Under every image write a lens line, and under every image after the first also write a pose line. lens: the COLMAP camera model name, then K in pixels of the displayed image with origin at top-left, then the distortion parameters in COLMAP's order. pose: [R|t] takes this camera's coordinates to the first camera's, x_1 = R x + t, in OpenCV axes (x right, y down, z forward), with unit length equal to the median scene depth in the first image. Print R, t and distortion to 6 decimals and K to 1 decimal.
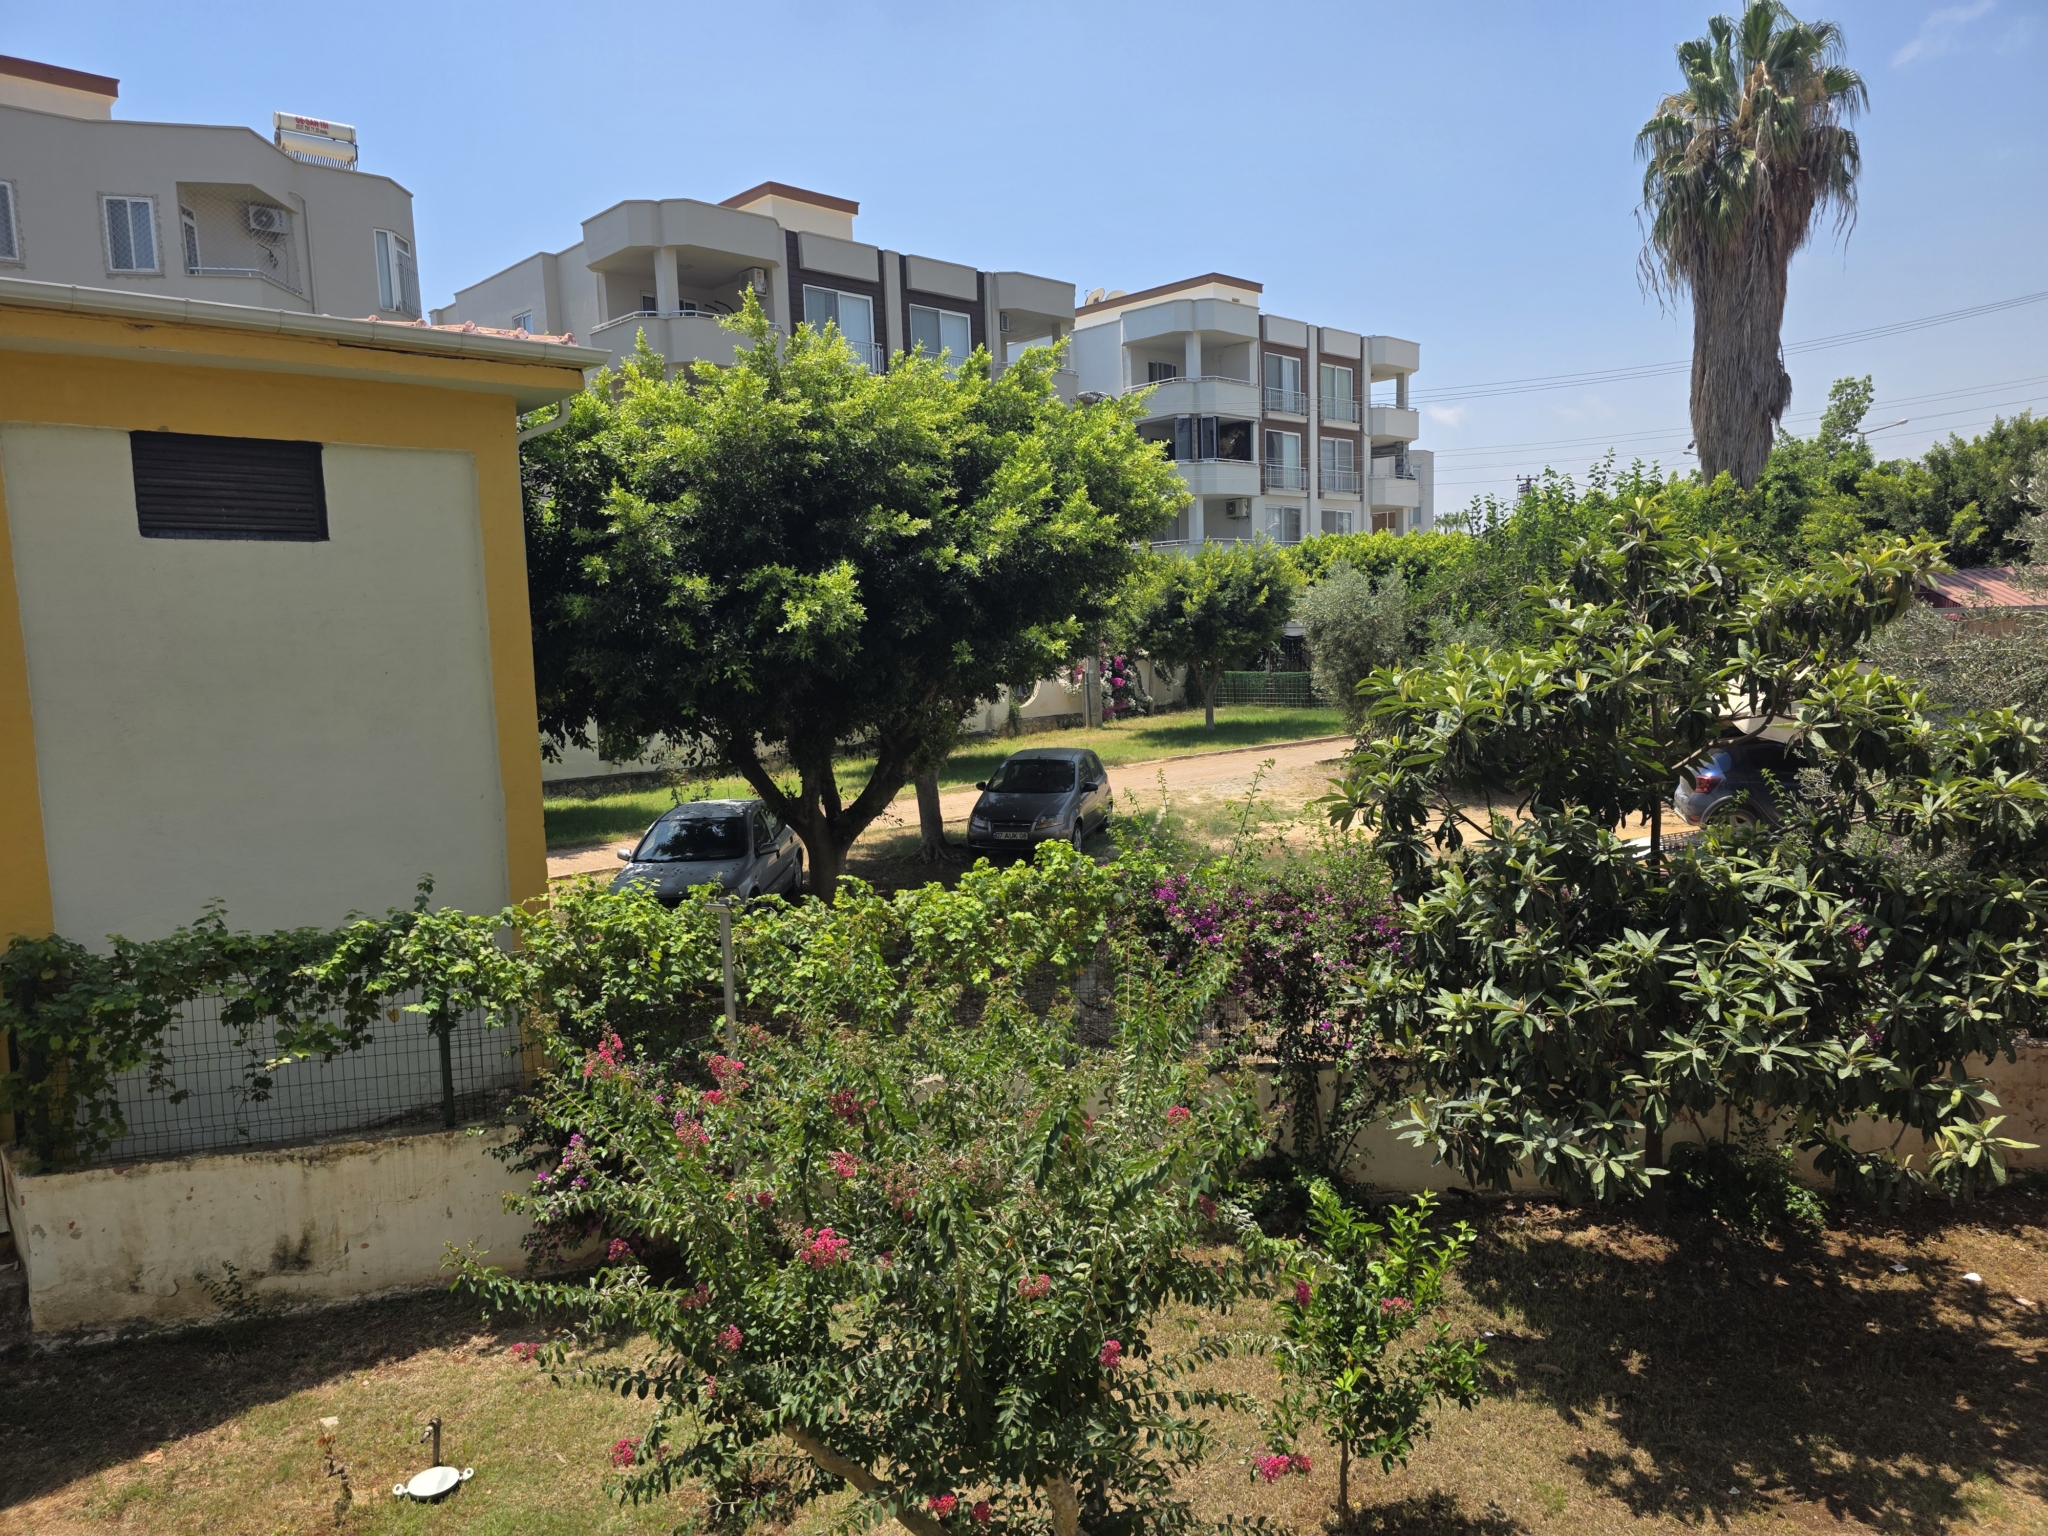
lens RADIAL K [[1365.5, 0, 1022.9], [0, 1365.5, 778.2], [0, 0, 1]] dist [0.060725, -0.057602]
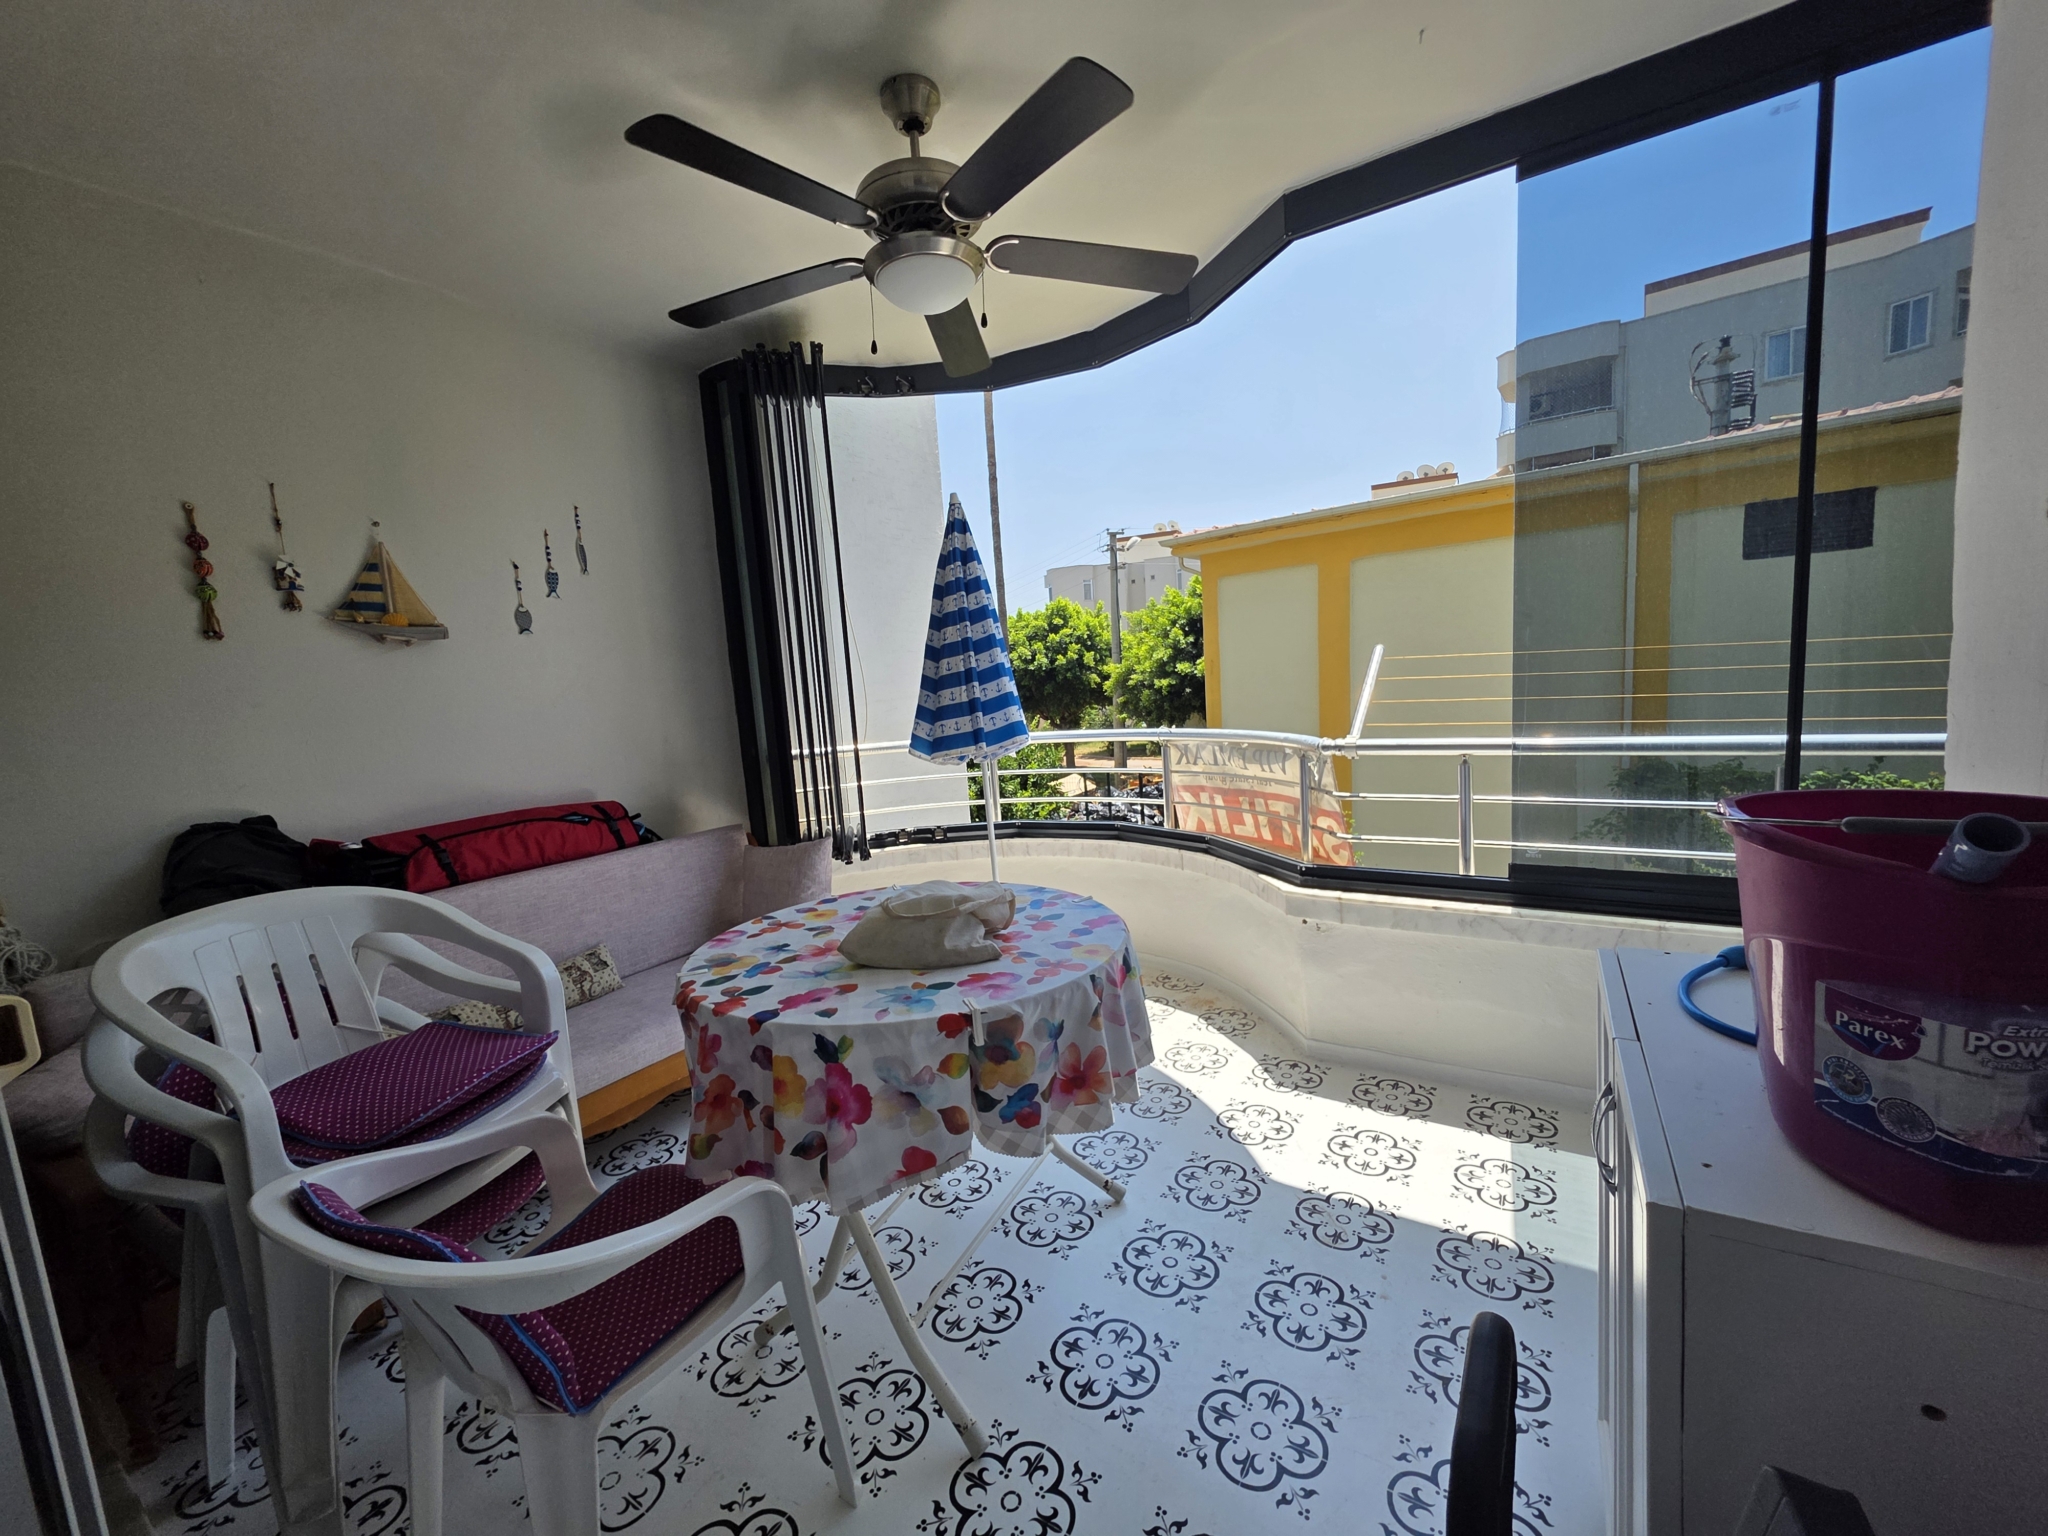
lens RADIAL K [[821.6, 0, 1020.3], [0, 821.6, 773.3], [0, 0, 1]] dist [-0.001084, -0.000059]
pose [[0.153717, 0.139254, -0.978253, 0.330671], [-0.044058, 0.990001, 0.134003, 0.009204], [0.987132, 0.022501, 0.158315, -0.145211]]
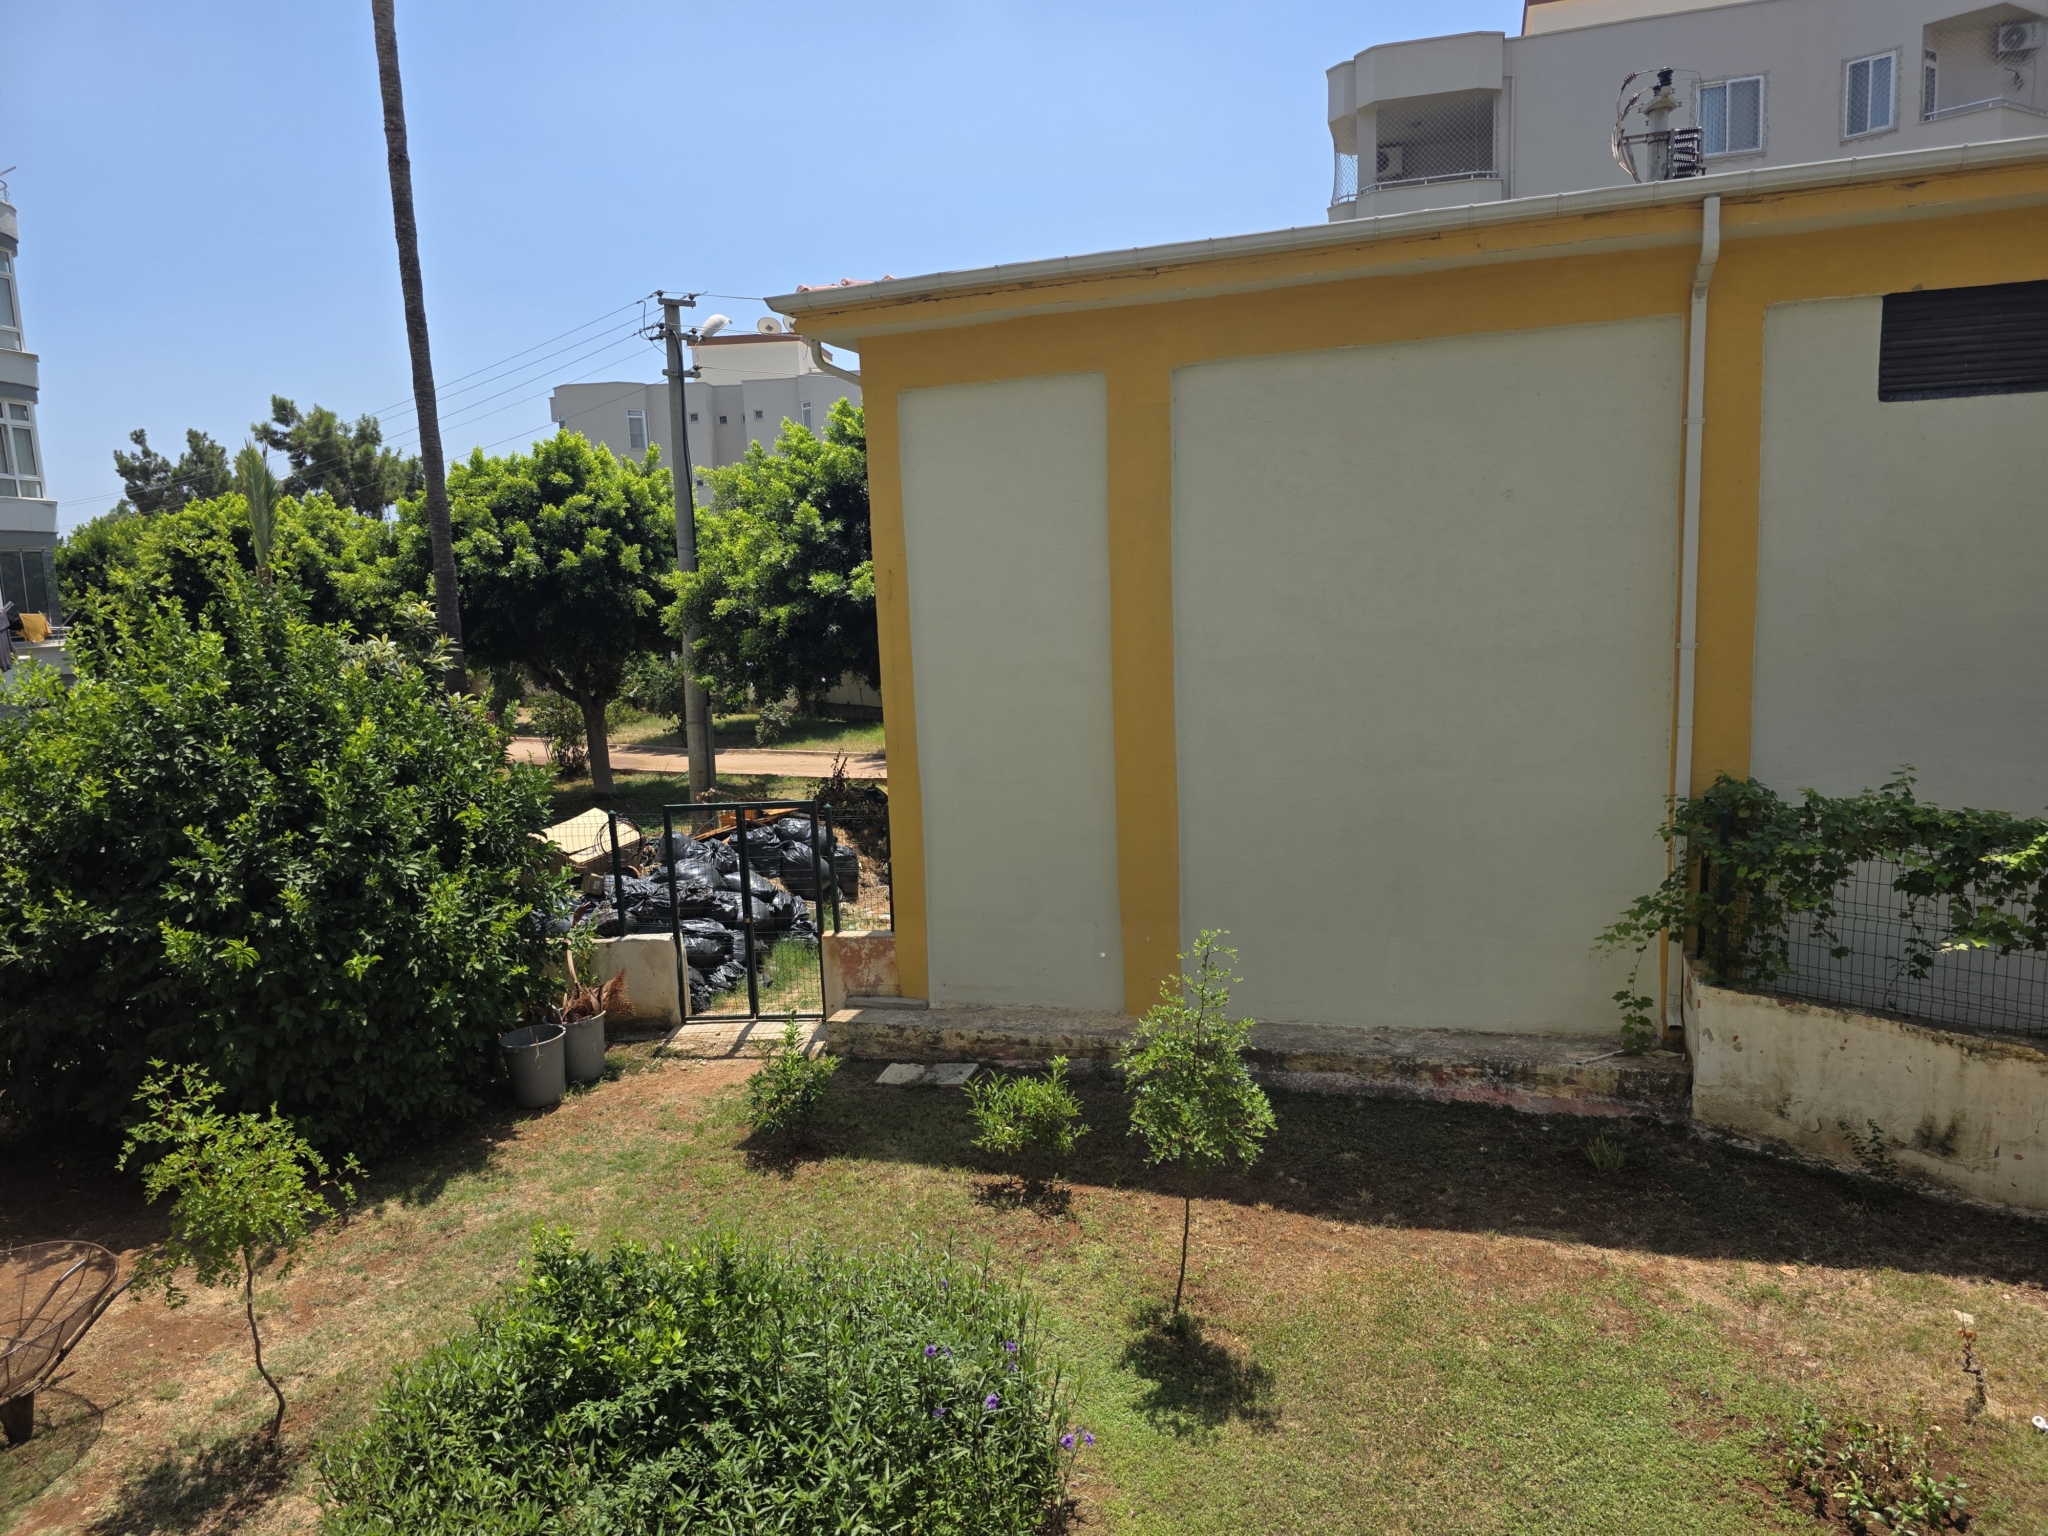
lens RADIAL K [[1365.1, 0, 1051.0], [0, 1365.1, 764.8], [0, 0, 1]] dist [0.063450, -0.055239]
pose [[0.494598, 0.138317, -0.858045, -0.027039], [-0.065248, 0.990378, 0.122038, 0.003532], [0.866669, -0.004374, 0.498864, -0.026926]]
